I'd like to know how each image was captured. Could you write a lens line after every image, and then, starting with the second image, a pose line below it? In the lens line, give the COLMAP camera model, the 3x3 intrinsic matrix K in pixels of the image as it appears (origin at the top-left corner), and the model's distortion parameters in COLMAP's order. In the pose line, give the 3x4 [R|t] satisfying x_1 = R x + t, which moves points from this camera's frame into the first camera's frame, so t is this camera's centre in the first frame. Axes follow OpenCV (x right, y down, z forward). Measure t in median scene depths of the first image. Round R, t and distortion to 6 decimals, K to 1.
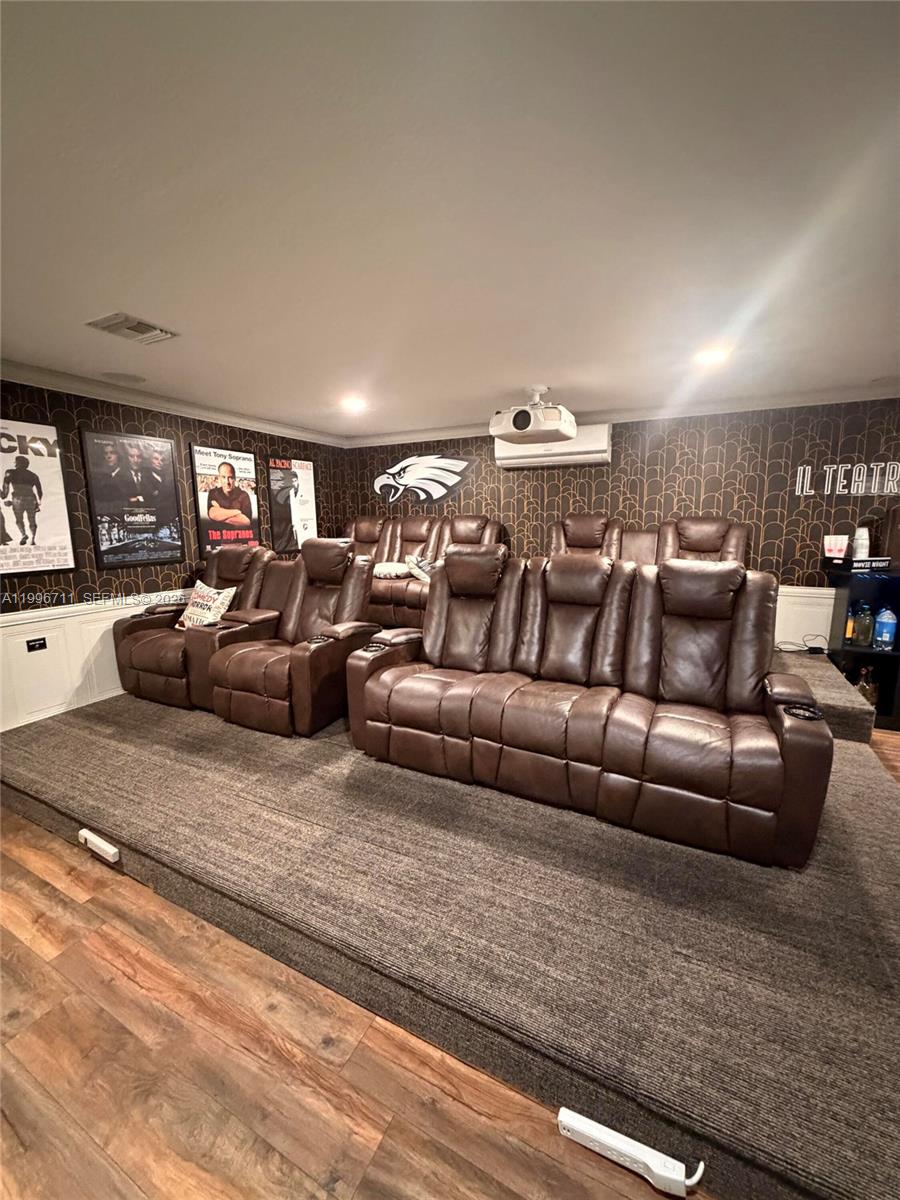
lens RADIAL K [[480.7, 0, 449.5], [0, 480.7, 601.9], [0, 0, 1]] dist [-0.000408, 0.000162]
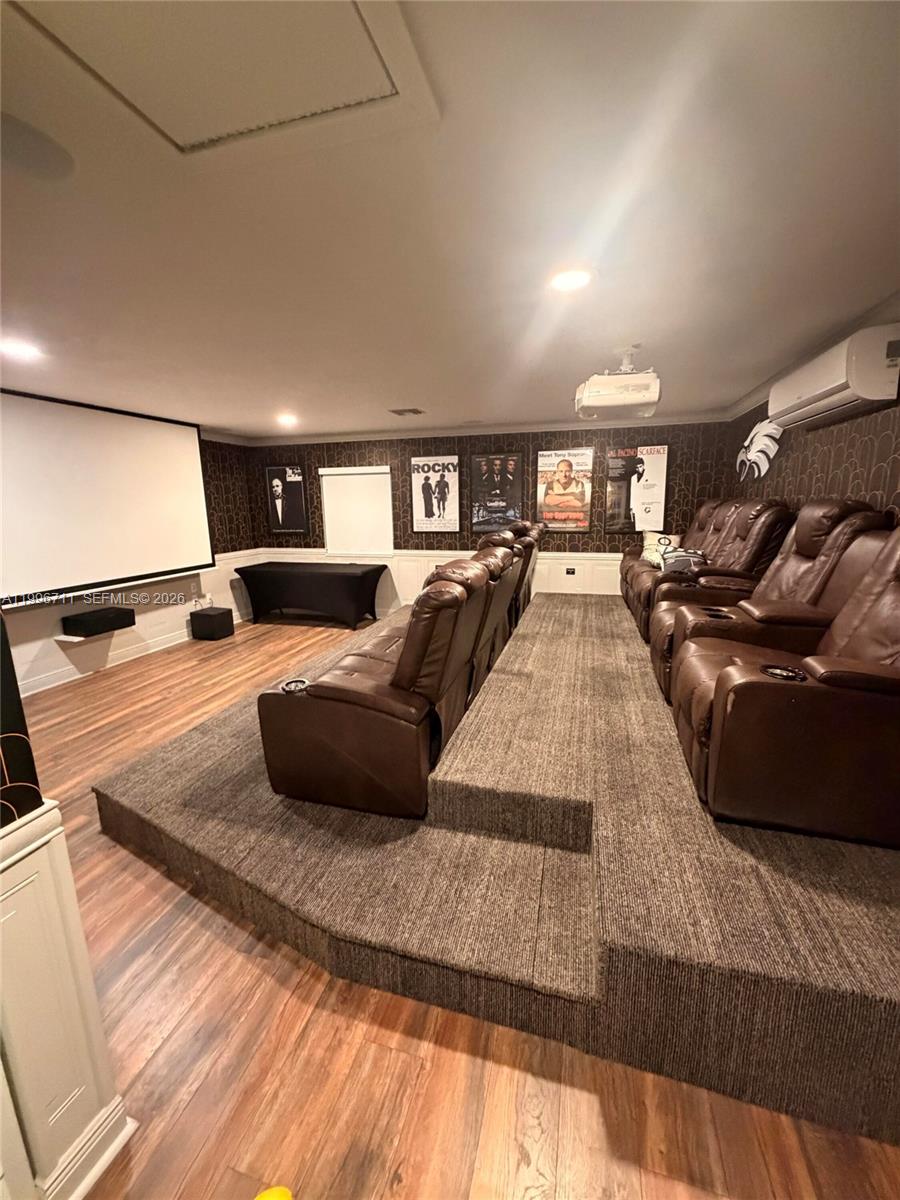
lens RADIAL K [[480.7, 0, 449.0], [0, 480.7, 599.9], [0, 0, 1]] dist [-0.000408, 0.000162]
pose [[0.188494, 0.196532, -0.962208, 0.860090], [-0.152545, 0.973739, 0.169004, -0.099350], [0.970155, 0.114924, 0.213524, 0.493613]]
